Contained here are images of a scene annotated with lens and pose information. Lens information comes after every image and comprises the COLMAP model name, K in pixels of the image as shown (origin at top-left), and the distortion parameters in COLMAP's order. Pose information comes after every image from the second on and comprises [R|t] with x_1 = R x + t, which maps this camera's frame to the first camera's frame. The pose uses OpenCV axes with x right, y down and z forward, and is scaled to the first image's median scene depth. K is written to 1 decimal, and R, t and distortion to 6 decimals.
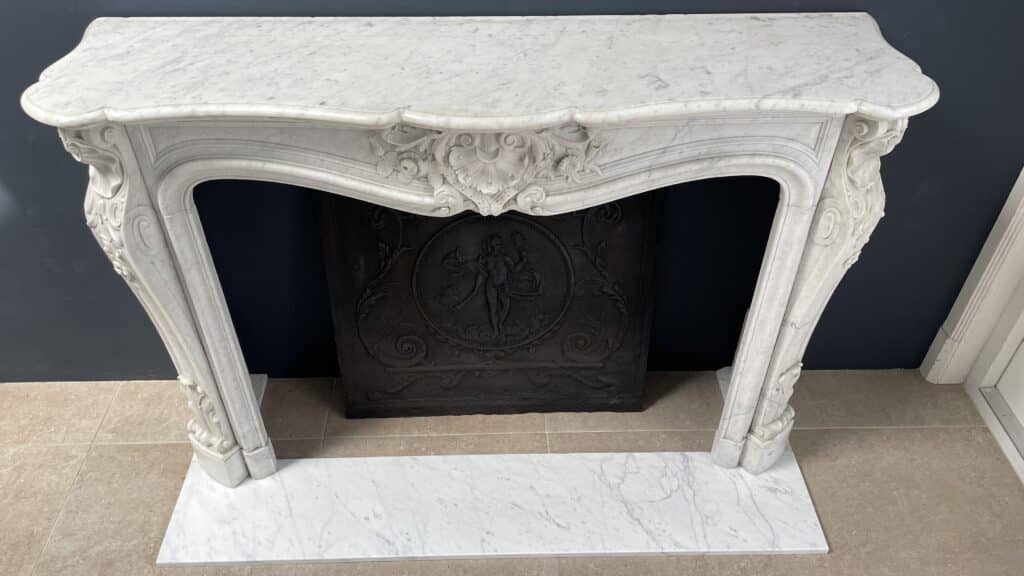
lens RADIAL K [[775.1, 0, 513.7], [0, 775.1, 277.6], [0, 0, 1]] dist [0.097472, -0.138158]
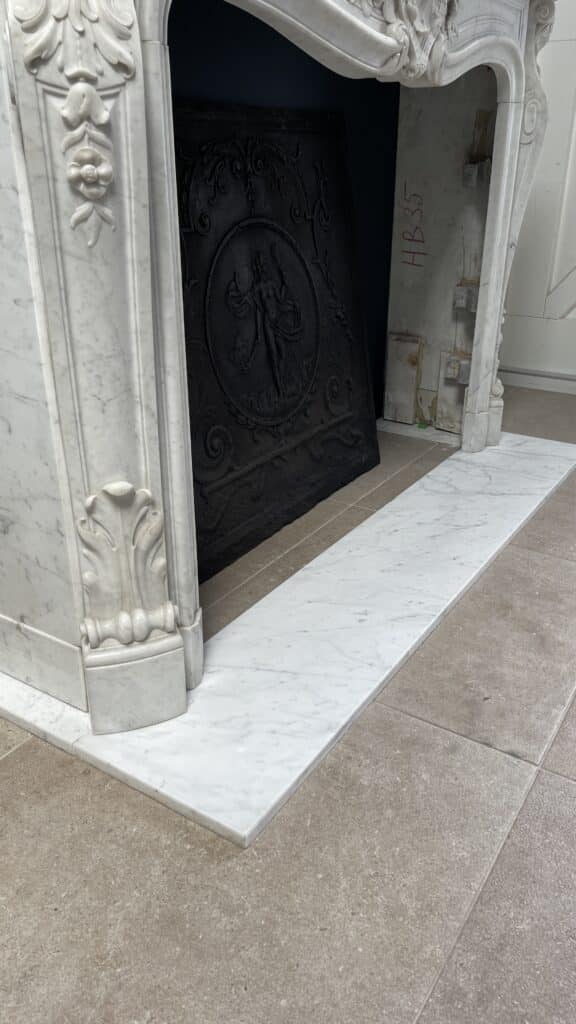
lens RADIAL K [[775.1, 0, 290.8], [0, 775.1, 504.3], [0, 0, 1]] dist [0.097472, -0.138158]
pose [[0.563539, -0.339657, 0.753032, -0.723840], [0.533083, 0.845884, -0.017400, 0.204351], [-0.631067, 0.411234, 0.657754, 0.558490]]
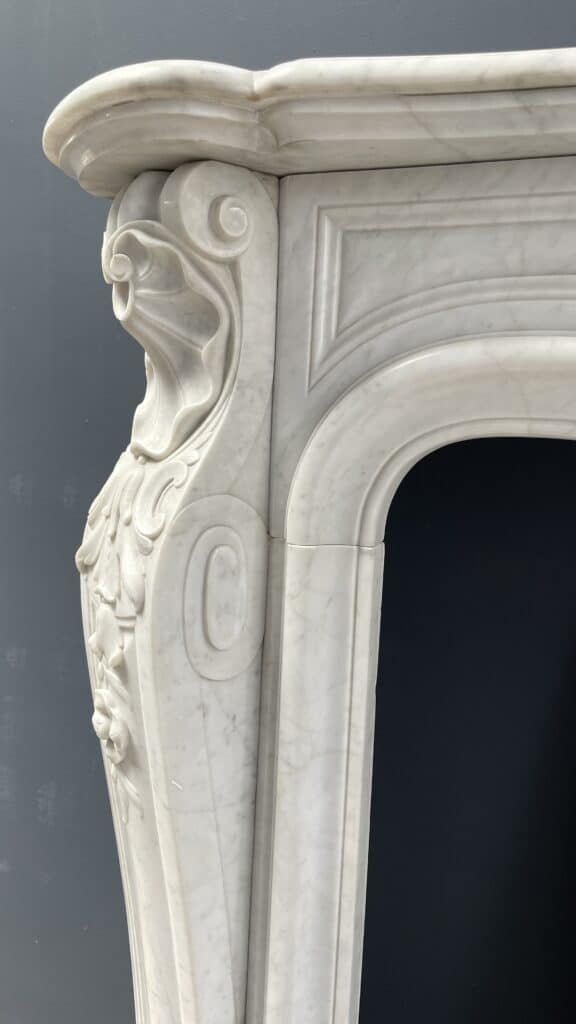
lens RADIAL K [[788.4, 0, 288.0], [0, 788.4, 511.4], [0, 0, 1]] dist [0.099430, -0.161046]
pose [[0.925035, 0.078122, -0.371761, -0.262763], [-0.272524, 0.818250, -0.506160, 0.052806], [0.264651, 0.569530, 0.778200, 0.594433]]
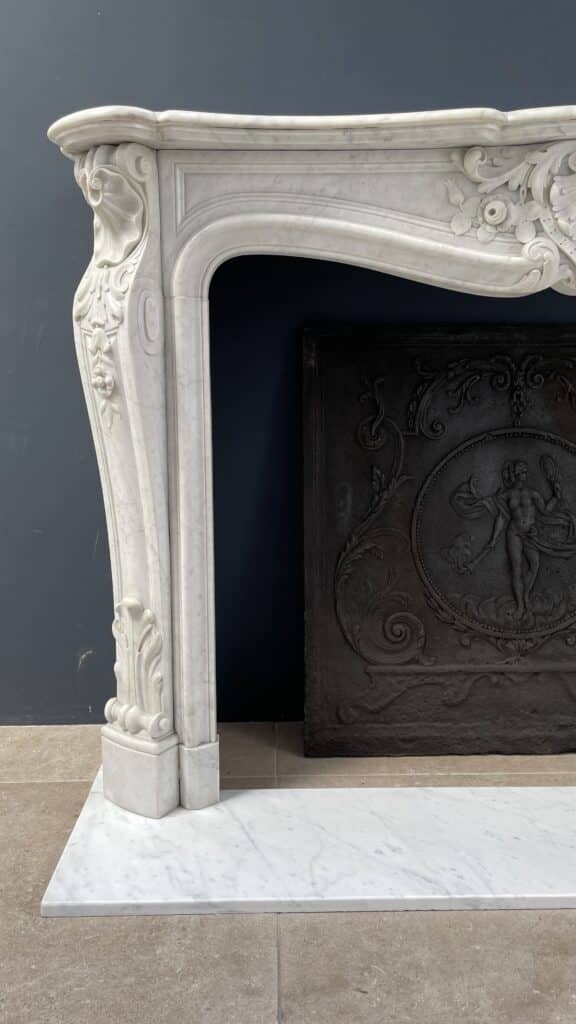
lens RADIAL K [[775.1, 0, 290.8], [0, 775.1, 504.3], [0, 0, 1]] dist [0.097472, -0.138158]
pose [[0.999948, -0.007395, -0.006992, -0.256674], [0.002772, 0.858946, -0.512058, 0.398644], [0.009792, 0.512012, 0.858922, 0.340502]]
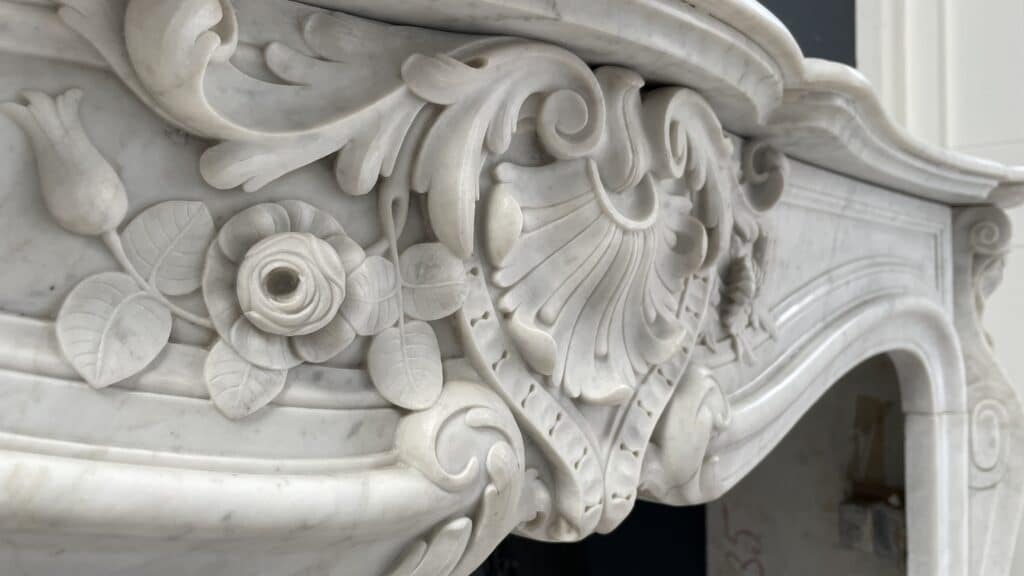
lens RADIAL K [[788.4, 0, 510.4], [0, 788.4, 277.1], [0, 0, 1]] dist [0.099430, -0.161046]
pose [[0.719201, 0.014193, 0.694657, -0.166402], [0.450142, 0.752073, -0.481413, -0.027714], [-0.529265, 0.658927, 0.534502, 0.658920]]
